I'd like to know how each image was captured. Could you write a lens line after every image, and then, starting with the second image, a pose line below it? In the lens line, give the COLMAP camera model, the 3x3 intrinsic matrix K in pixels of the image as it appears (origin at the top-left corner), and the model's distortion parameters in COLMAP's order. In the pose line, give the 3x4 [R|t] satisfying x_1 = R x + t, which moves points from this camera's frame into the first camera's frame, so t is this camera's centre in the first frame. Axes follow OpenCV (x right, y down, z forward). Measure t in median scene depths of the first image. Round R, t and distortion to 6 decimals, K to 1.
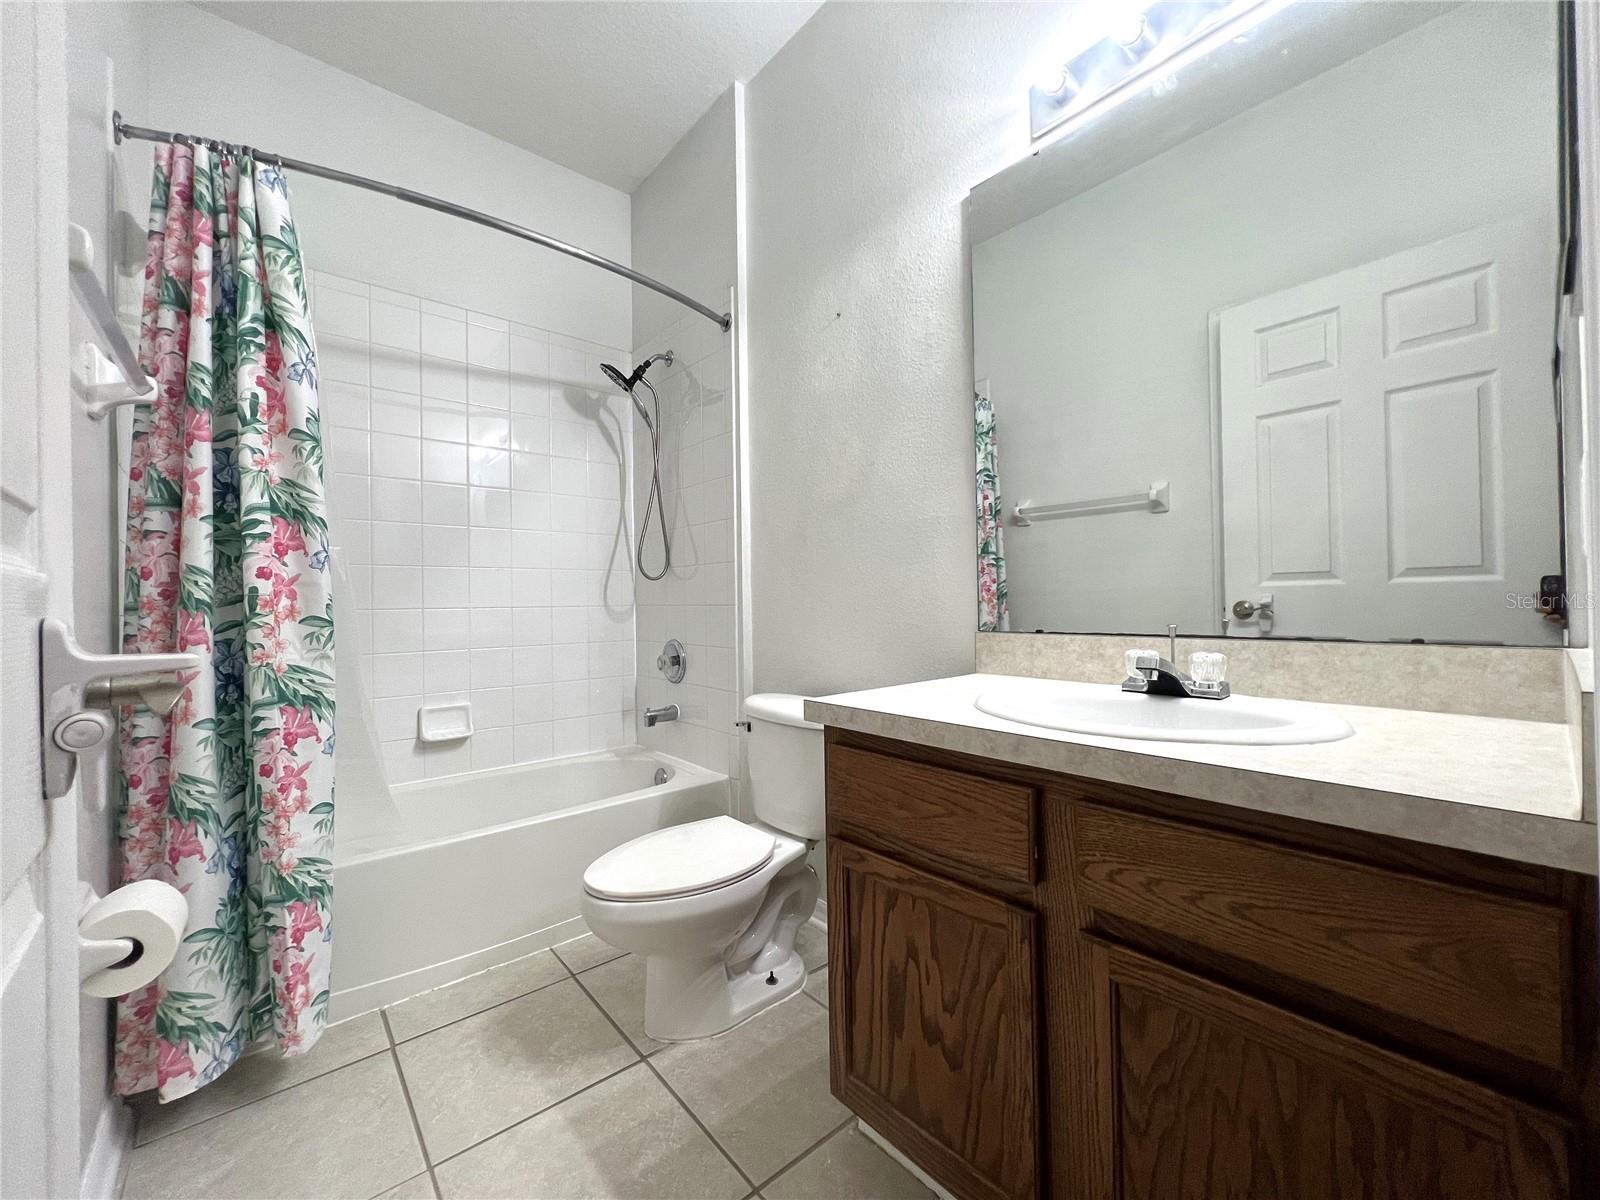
lens RADIAL K [[638.9, 0, 799.1], [0, 638.9, 600.0], [0, 0, 1]] dist [0.000203, -0.000327]
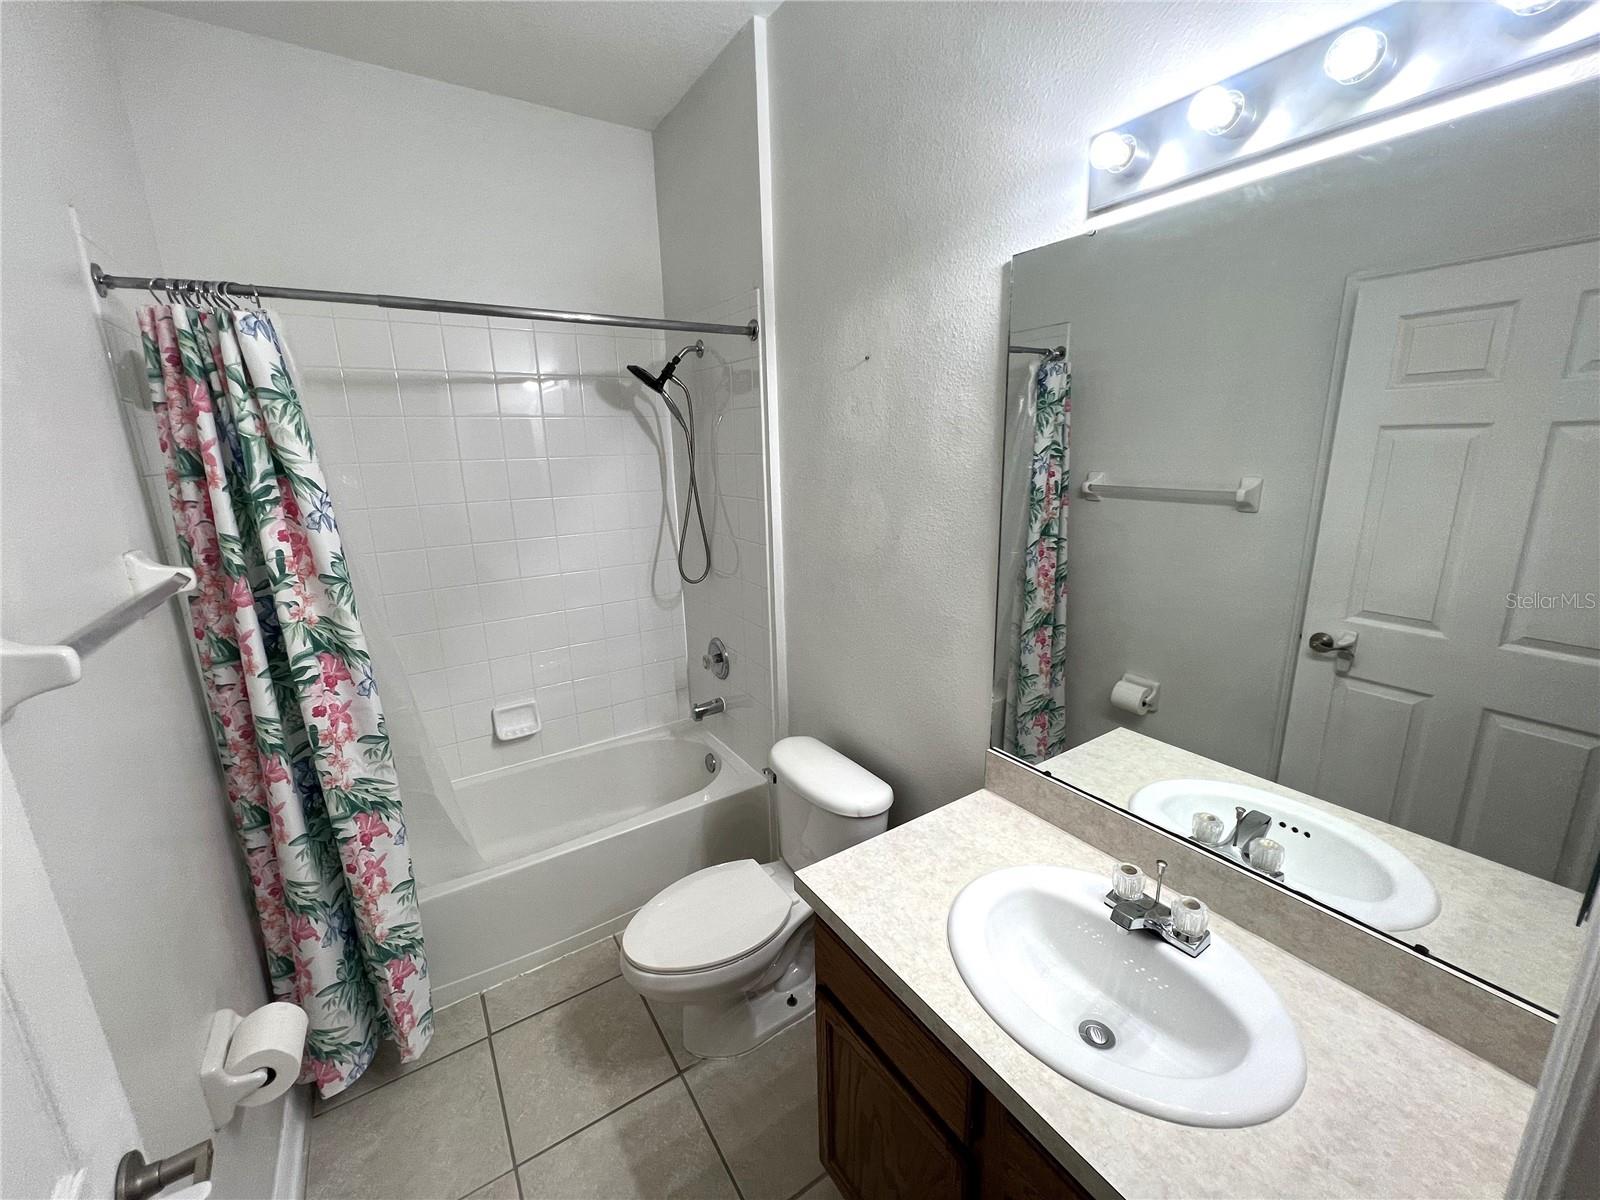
lens RADIAL K [[638.9, 0, 800.0], [0, 638.9, 598.4], [0, 0, 1]] dist [0.000203, -0.000327]
pose [[0.991710, 0.020552, -0.126840, 0.117160], [0.010772, 0.970354, 0.241446, -0.444555], [0.128042, -0.240811, 0.962089, 0.072372]]
